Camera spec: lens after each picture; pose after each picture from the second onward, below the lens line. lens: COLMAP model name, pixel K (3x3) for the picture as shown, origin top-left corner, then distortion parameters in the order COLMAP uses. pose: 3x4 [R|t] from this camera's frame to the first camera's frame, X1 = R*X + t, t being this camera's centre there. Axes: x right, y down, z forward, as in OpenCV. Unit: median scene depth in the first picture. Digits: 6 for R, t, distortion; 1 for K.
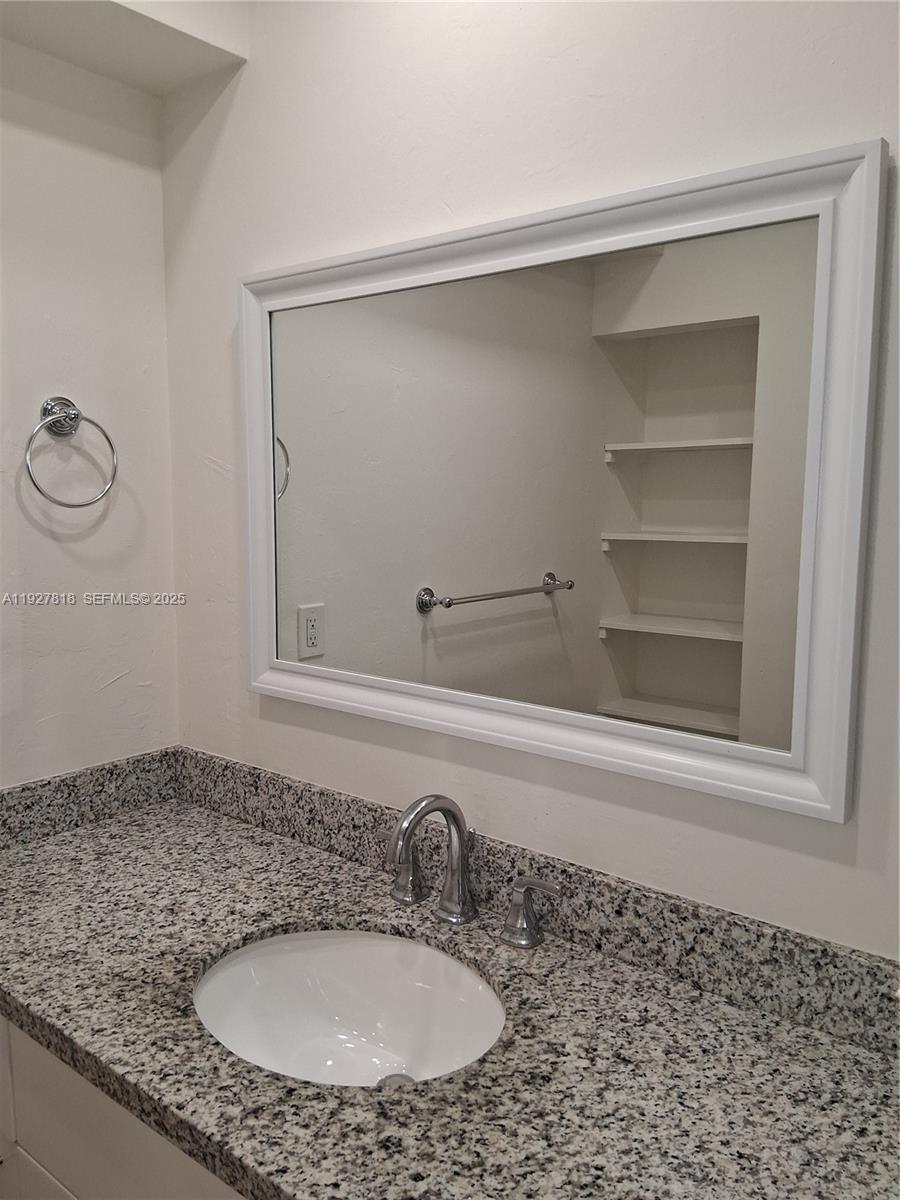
lens RADIAL K [[904.7, 0, 450.0], [0, 904.7, 596.3], [0, 0, 1]] dist [0.112699, -0.185589]
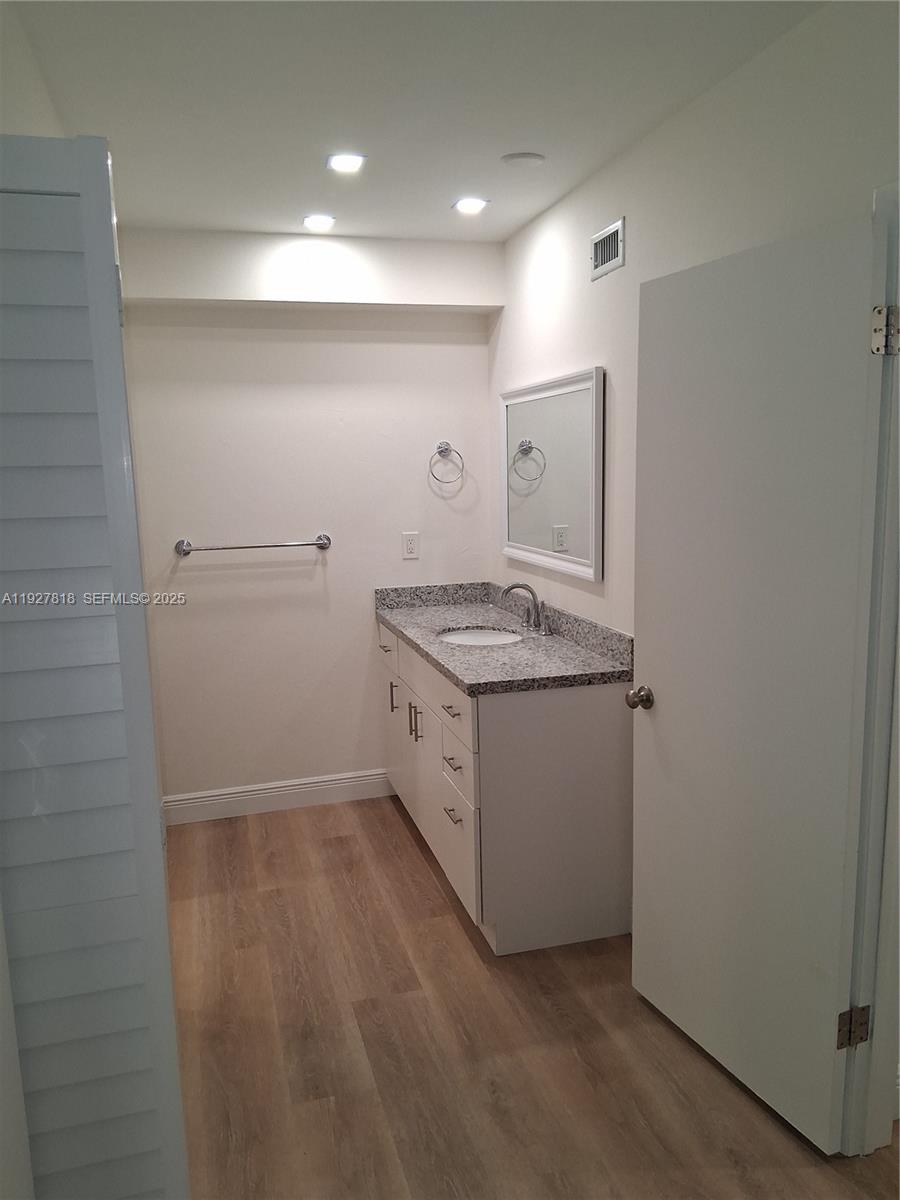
lens RADIAL K [[904.7, 0, 450.0], [0, 904.7, 596.3], [0, 0, 1]] dist [0.112699, -0.185589]
pose [[0.807412, 0.058629, -0.587068, 1.161876], [-0.035404, 0.998072, 0.050982, 0.096885], [0.588925, -0.020379, 0.807931, -1.128165]]
